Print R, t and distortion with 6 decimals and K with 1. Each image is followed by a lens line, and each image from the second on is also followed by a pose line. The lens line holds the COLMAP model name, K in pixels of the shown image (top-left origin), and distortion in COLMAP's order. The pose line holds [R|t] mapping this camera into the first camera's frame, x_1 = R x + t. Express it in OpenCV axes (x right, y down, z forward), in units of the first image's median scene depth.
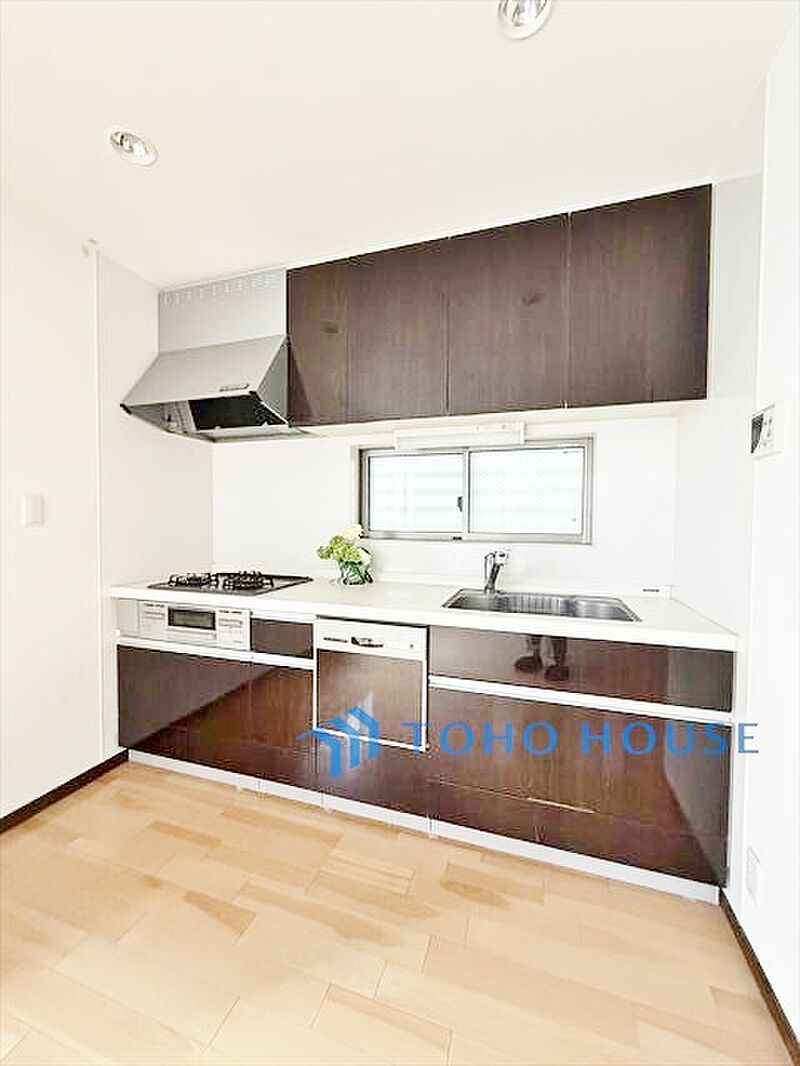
lens RADIAL K [[424.9, 0, 402.0], [0, 424.9, 534.5], [0, 0, 1]] dist [-0.000712, -0.000074]
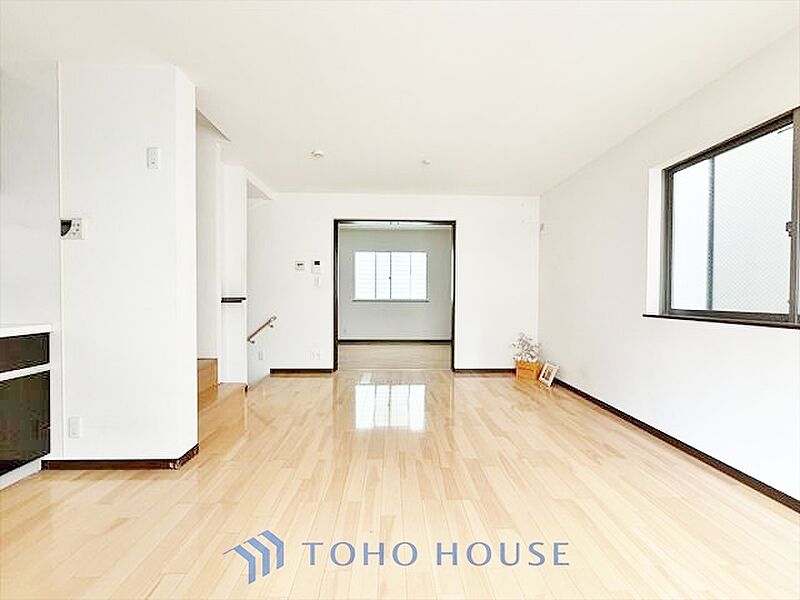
lens RADIAL K [[318.9, 0, 398.5], [0, 318.9, 299.2], [0, 0, 1]] dist [-0.000712, -0.000074]
pose [[-0.344135, -0.024026, 0.938613, -0.732668], [0.015986, 0.999378, 0.031442, 0.058499], [-0.938784, 0.025825, -0.343537, -0.024580]]
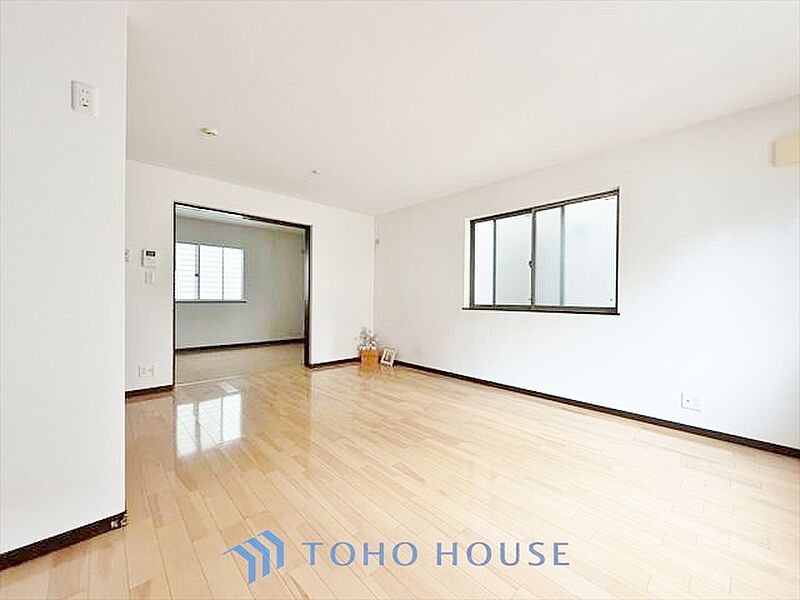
lens RADIAL K [[318.9, 0, 400.6], [0, 318.9, 299.8], [0, 0, 1]] dist [-0.000712, -0.000074]
pose [[-0.881662, -0.021096, 0.471409, -0.497672], [-0.005388, 0.999385, 0.034646, 0.051949], [-0.471850, 0.028006, -0.881234, 0.594156]]
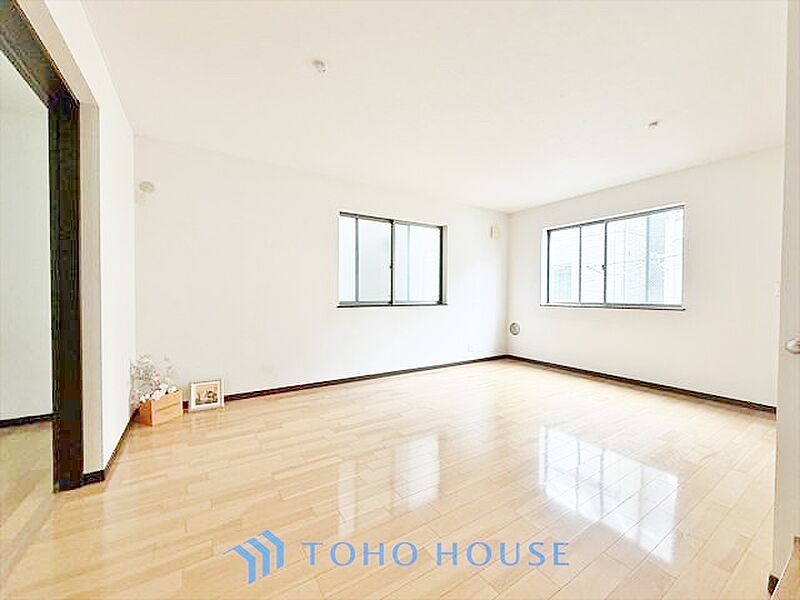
lens RADIAL K [[318.9, 0, 398.7], [0, 318.9, 297.7], [0, 0, 1]] dist [-0.000712, -0.000074]
pose [[-0.635409, -0.001496, -0.772174, 1.282868], [-0.032190, 0.999180, 0.024552, 0.065936], [0.771504, 0.040457, -0.634937, 0.083103]]
